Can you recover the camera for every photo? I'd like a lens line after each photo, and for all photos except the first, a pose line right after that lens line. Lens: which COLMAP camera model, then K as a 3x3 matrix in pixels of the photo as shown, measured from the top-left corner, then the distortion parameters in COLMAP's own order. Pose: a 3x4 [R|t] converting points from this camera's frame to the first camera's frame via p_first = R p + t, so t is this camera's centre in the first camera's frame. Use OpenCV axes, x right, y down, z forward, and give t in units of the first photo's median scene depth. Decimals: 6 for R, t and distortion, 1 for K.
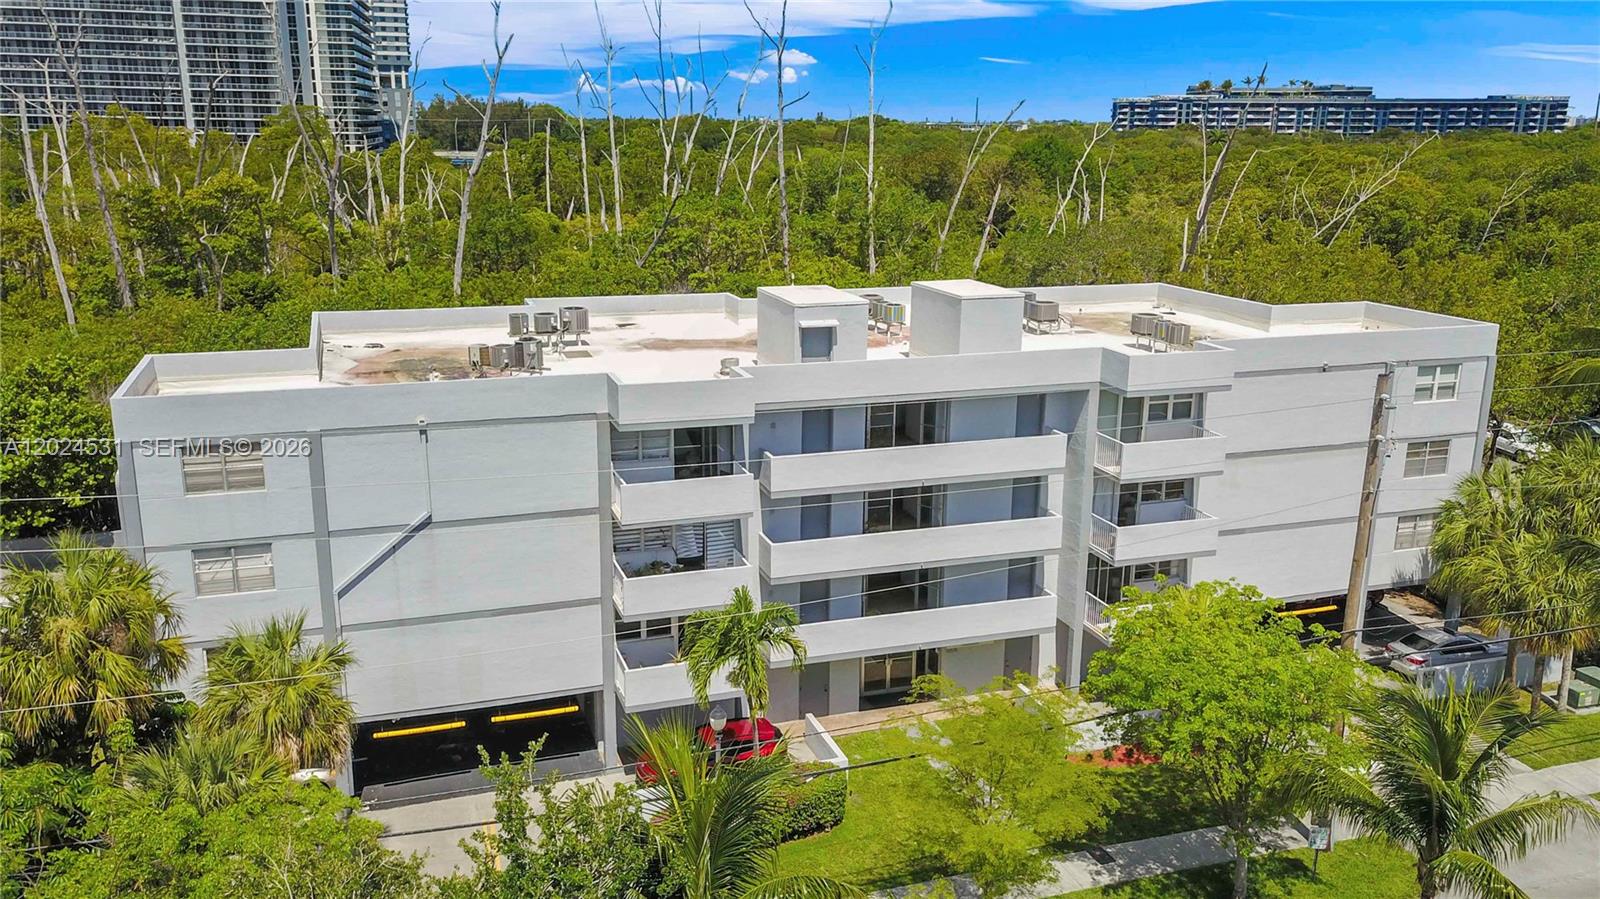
lens RADIAL K [[1297.6, 0, 796.9], [0, 1297.6, 452.2], [0, 0, 1]] dist [0.038476, -0.010970]
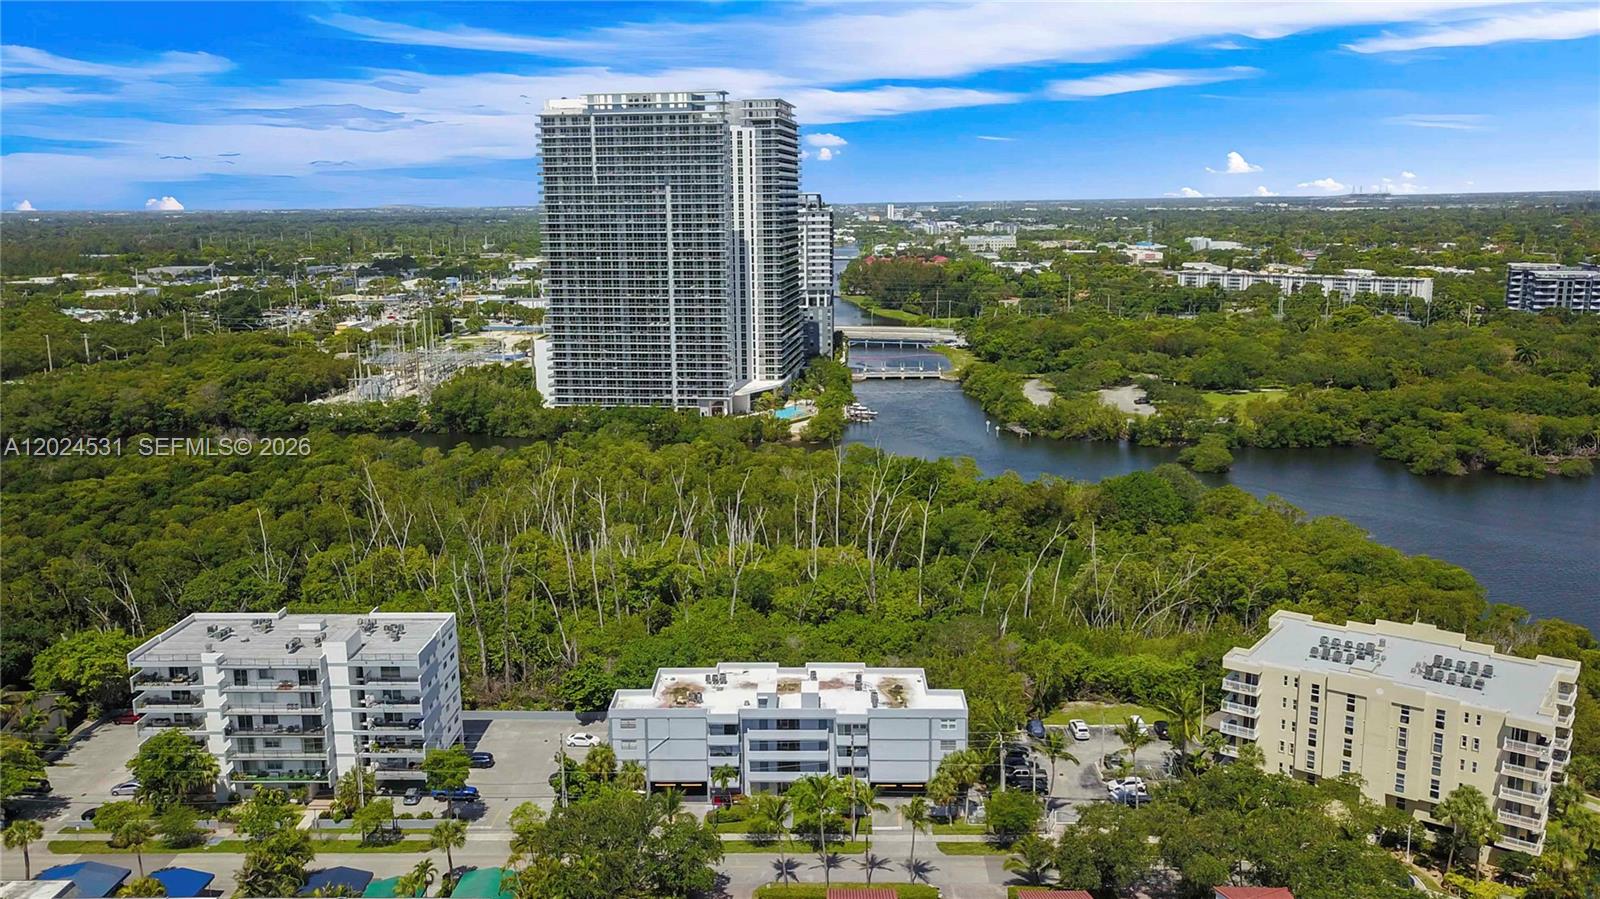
lens RADIAL K [[1297.6, 0, 807.8], [0, 1297.6, 447.4], [0, 0, 1]] dist [0.038476, -0.010970]
pose [[0.942804, 0.050438, -0.329511, 1.358460], [-0.072139, 0.995934, -0.053958, -0.629638], [0.325449, 0.074643, 0.942609, -2.680362]]
